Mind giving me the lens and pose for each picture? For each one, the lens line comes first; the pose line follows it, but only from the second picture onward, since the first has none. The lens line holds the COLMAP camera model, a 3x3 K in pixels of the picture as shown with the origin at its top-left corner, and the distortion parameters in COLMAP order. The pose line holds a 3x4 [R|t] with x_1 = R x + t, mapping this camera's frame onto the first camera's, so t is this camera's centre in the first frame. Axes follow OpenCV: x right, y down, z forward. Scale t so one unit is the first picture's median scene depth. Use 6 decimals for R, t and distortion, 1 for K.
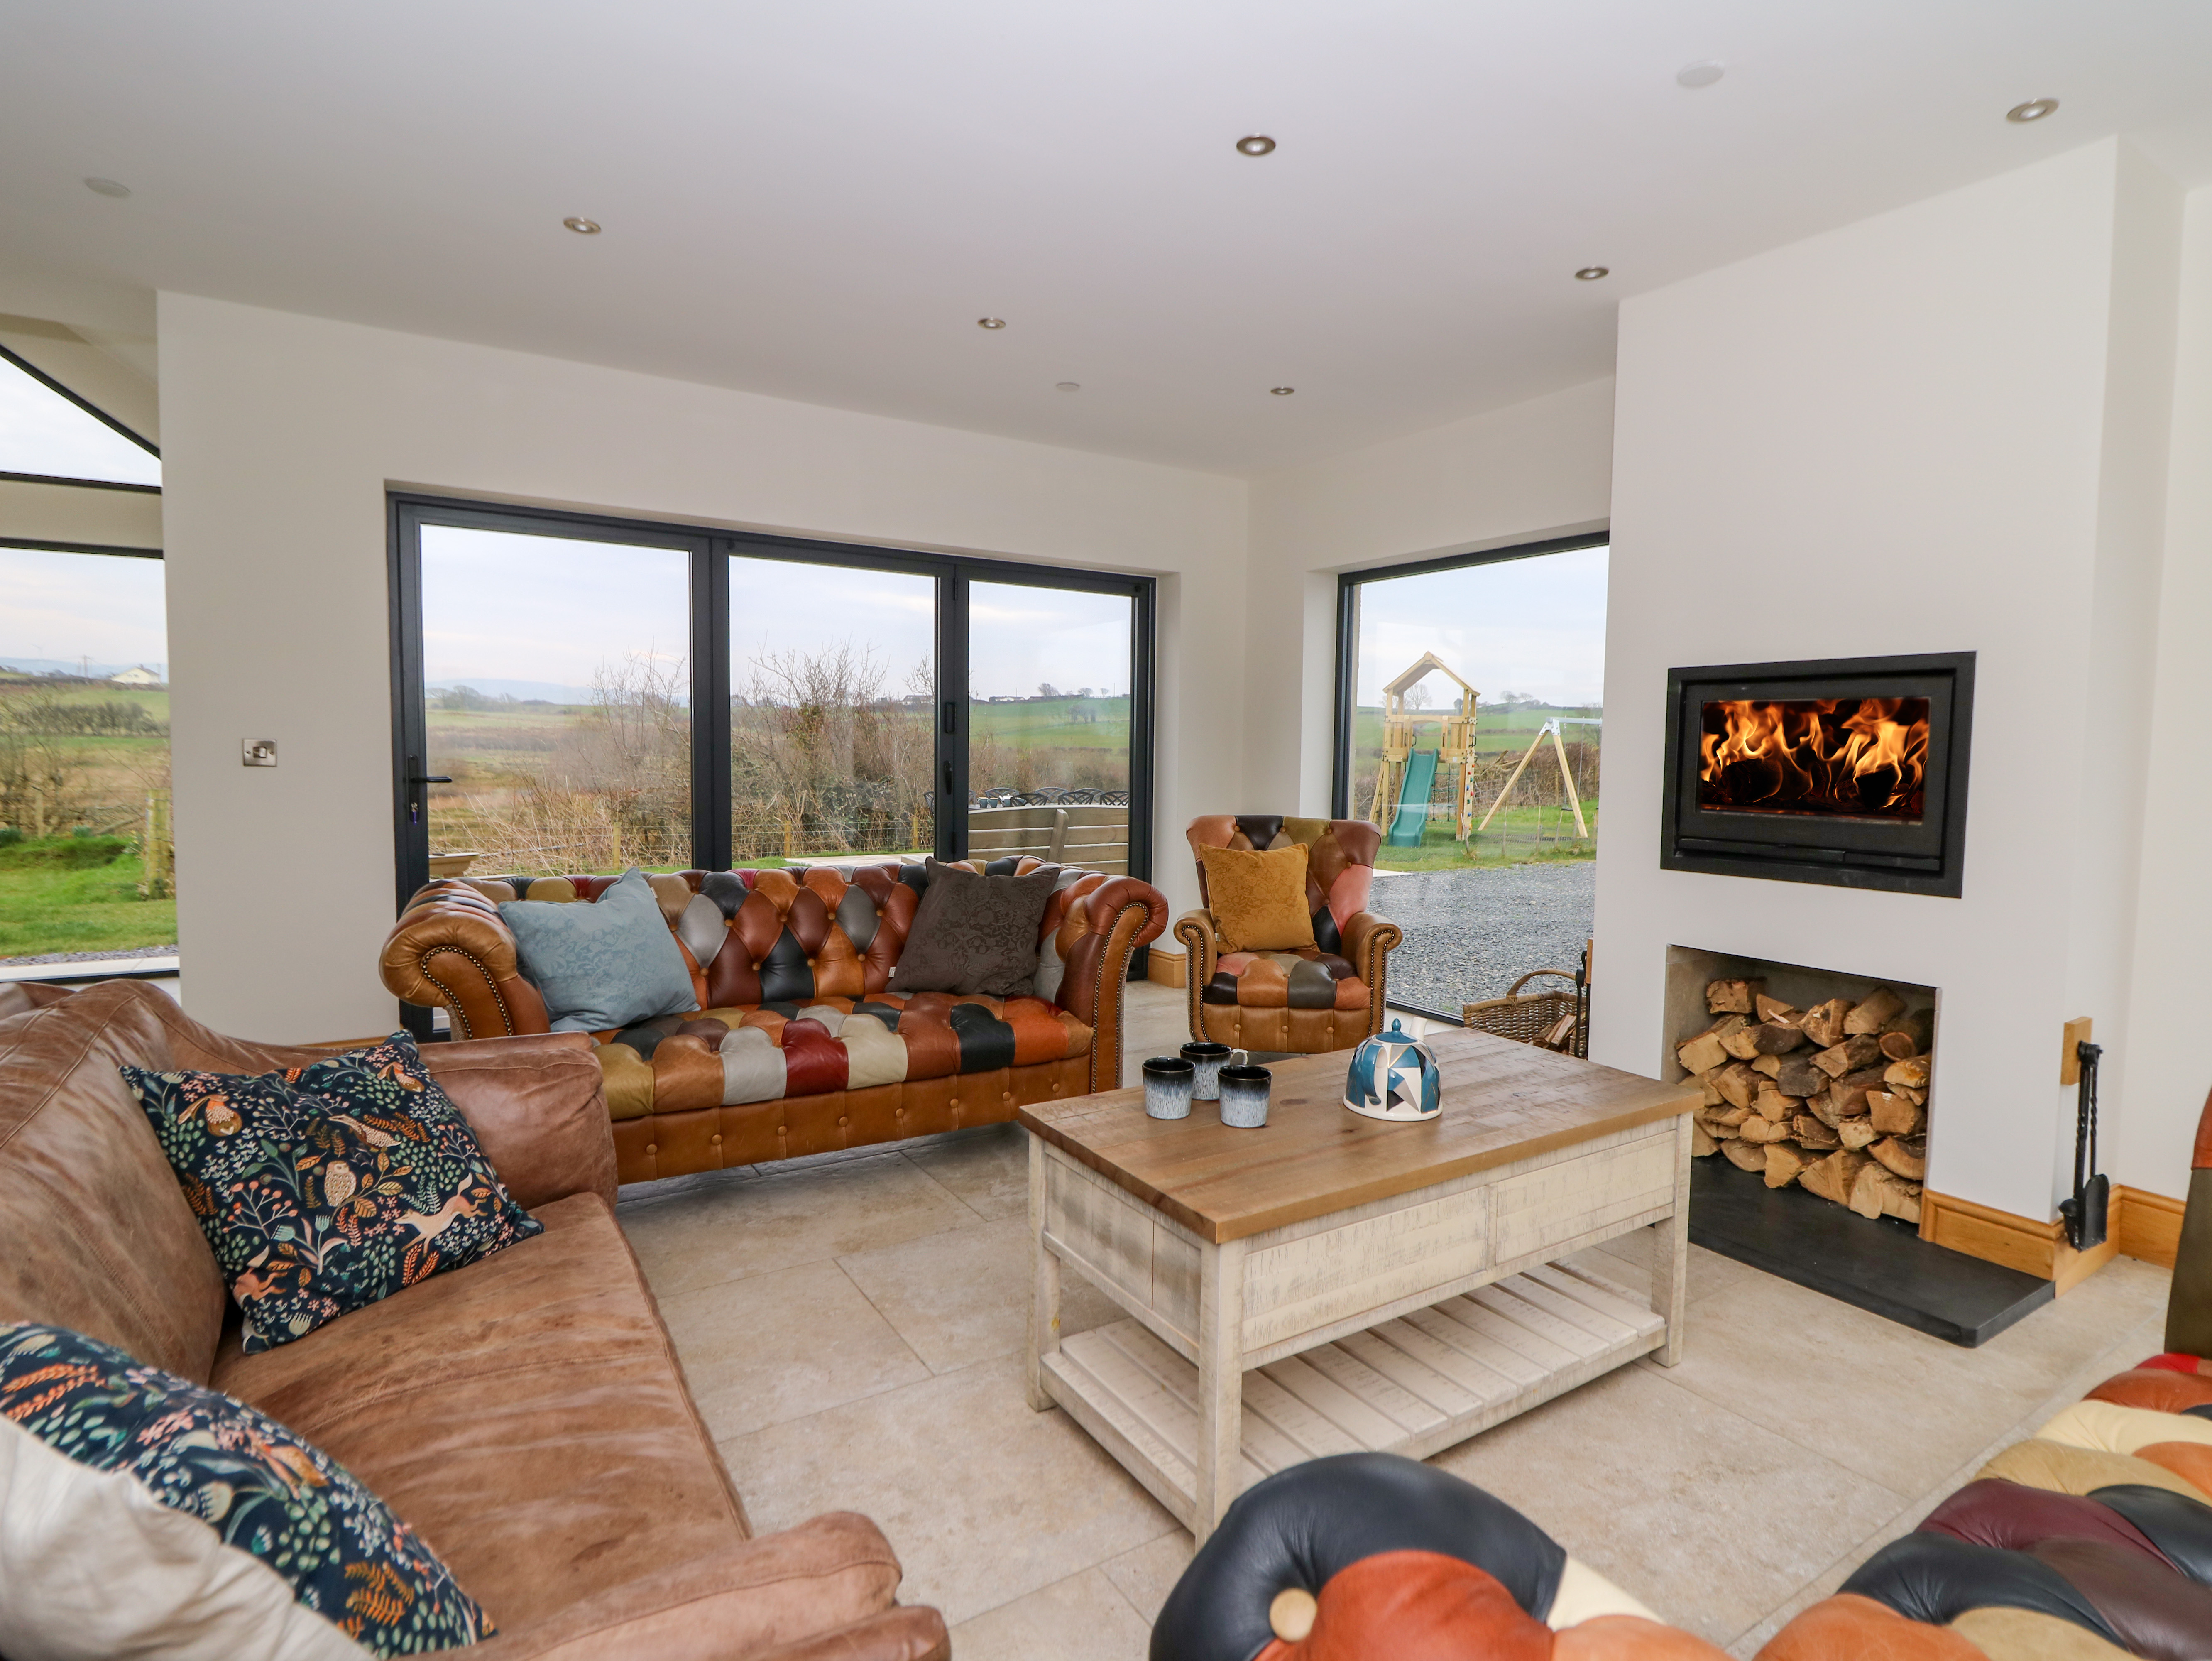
lens RADIAL K [[1164.2, 0, 1146.2], [0, 1164.2, 815.5], [0, 0, 1]] dist [0.004677, -0.014795]
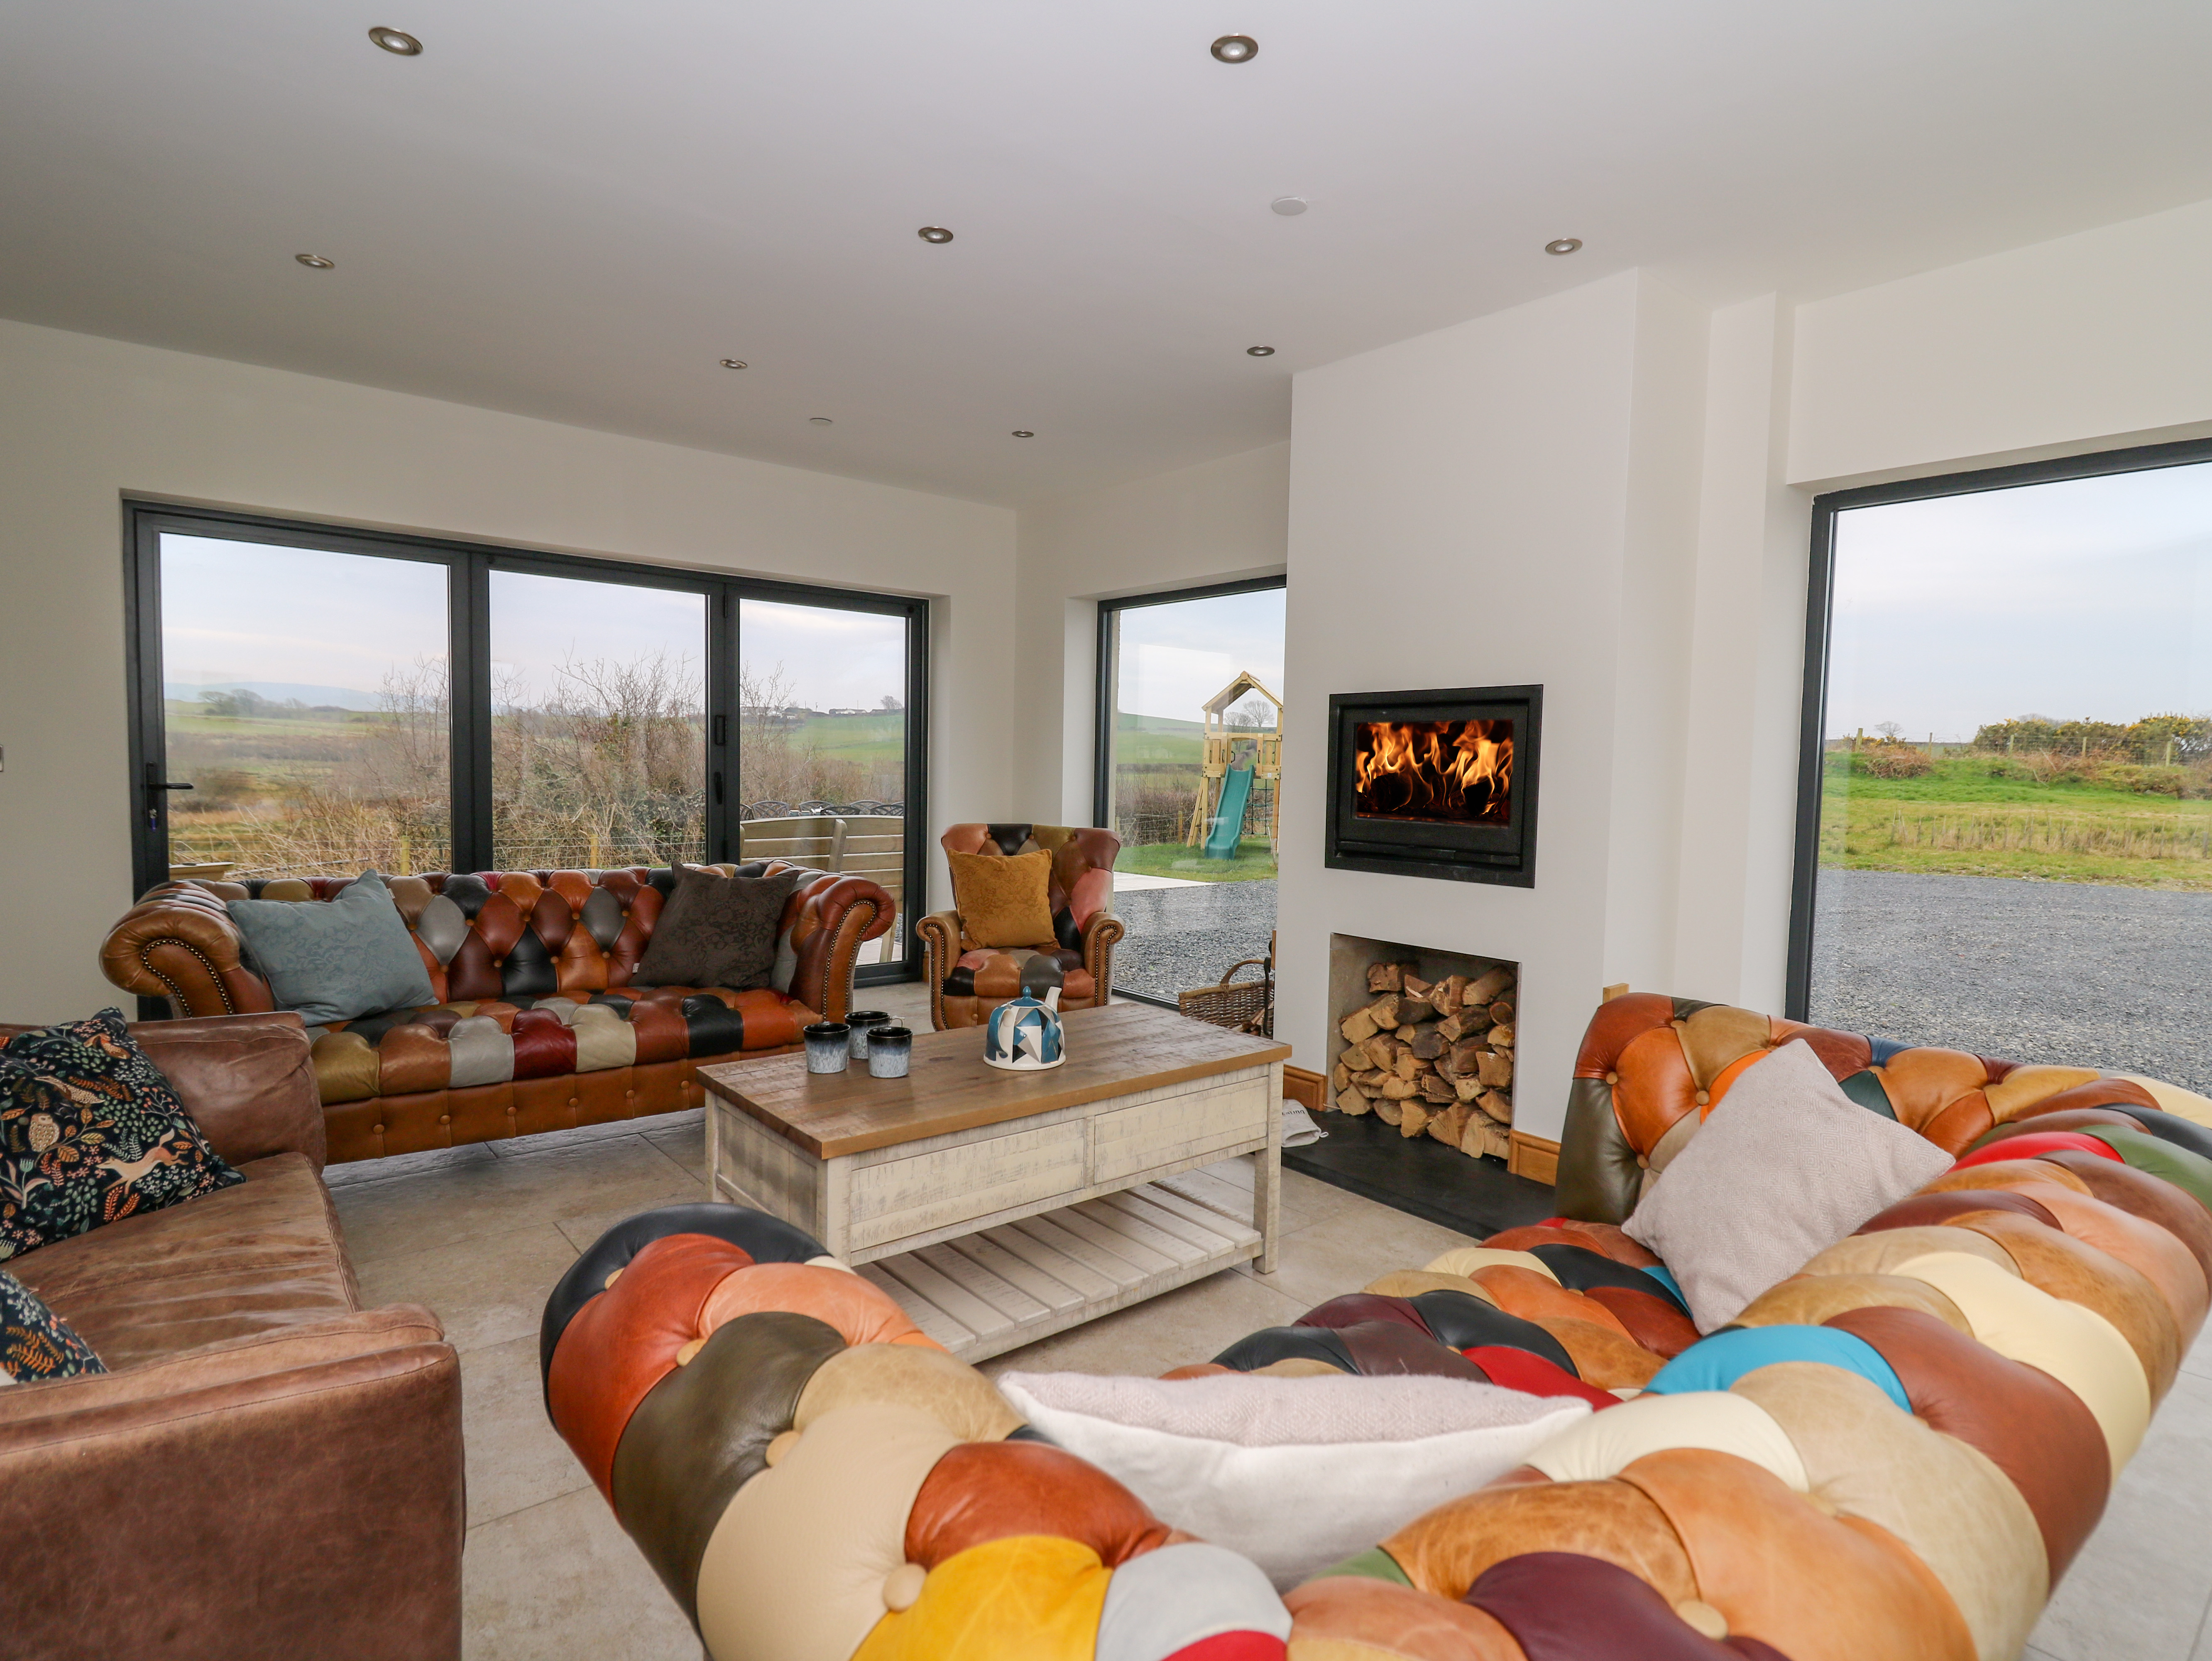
lens RADIAL K [[1164.2, 0, 1133.7], [0, 1164.2, 832.1], [0, 0, 1]] dist [0.004677, -0.014795]
pose [[0.992372, -0.000132, 0.123280, 0.485067], [-0.000027, 0.999999, 0.001289, 0.039956], [-0.123280, -0.001283, 0.992371, -0.544666]]
